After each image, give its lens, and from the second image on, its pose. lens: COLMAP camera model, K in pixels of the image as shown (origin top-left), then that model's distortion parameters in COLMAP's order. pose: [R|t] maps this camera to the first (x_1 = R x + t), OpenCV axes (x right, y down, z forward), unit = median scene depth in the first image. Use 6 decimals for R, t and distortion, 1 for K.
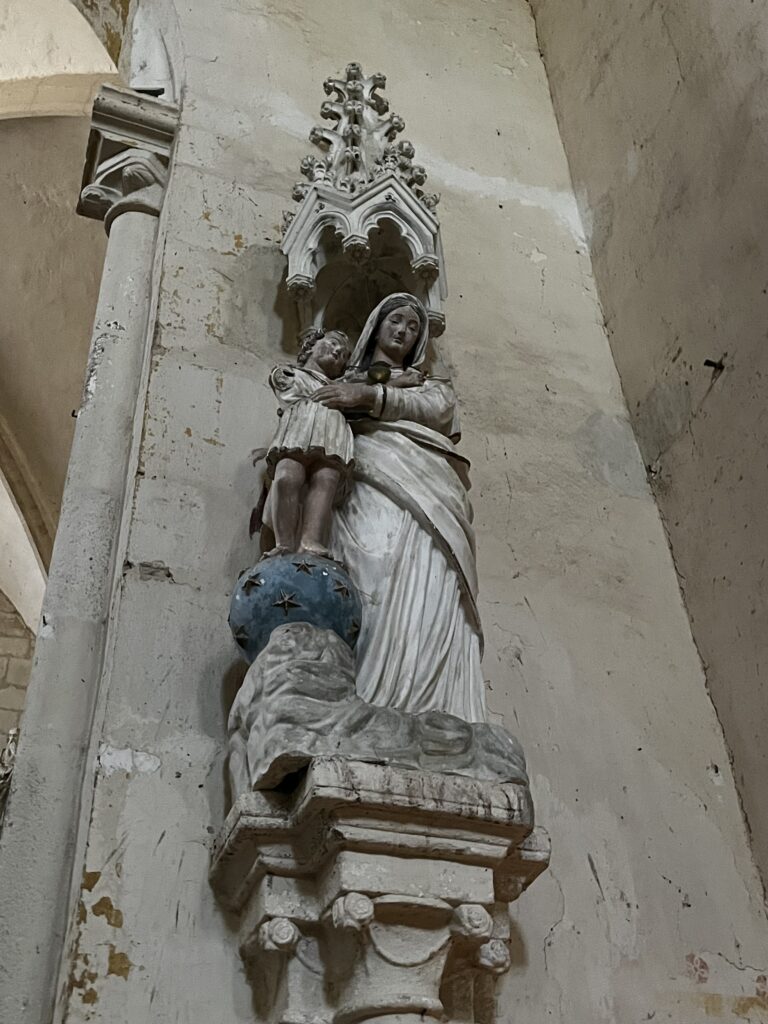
lens RADIAL K [[1196.9, 0, 384.0], [0, 1196.9, 512.0], [0, 0, 1]] dist [0.028478, 0.019191]
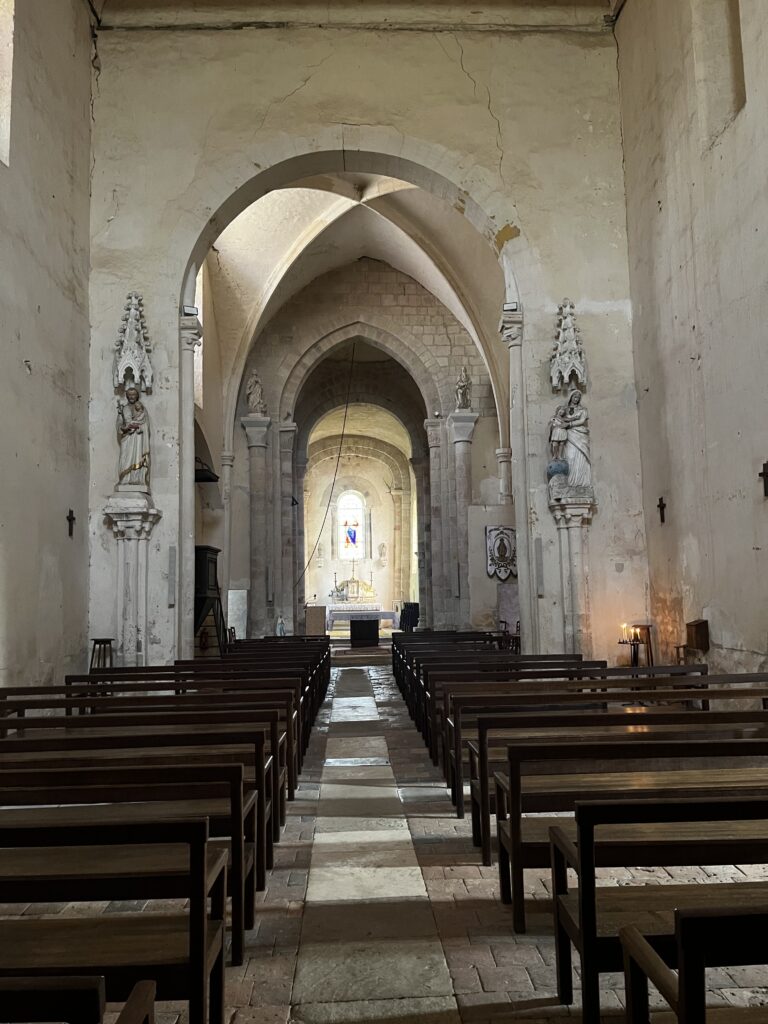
lens RADIAL K [[728.2, 0, 384.0], [0, 728.2, 512.0], [0, 0, 1]] dist [0.003982, 0.001337]
pose [[0.939502, -0.008781, -0.342430, 0.380671], [0.210551, 0.803329, 0.557074, -2.078513], [0.270192, -0.595471, 0.756578, -2.311660]]
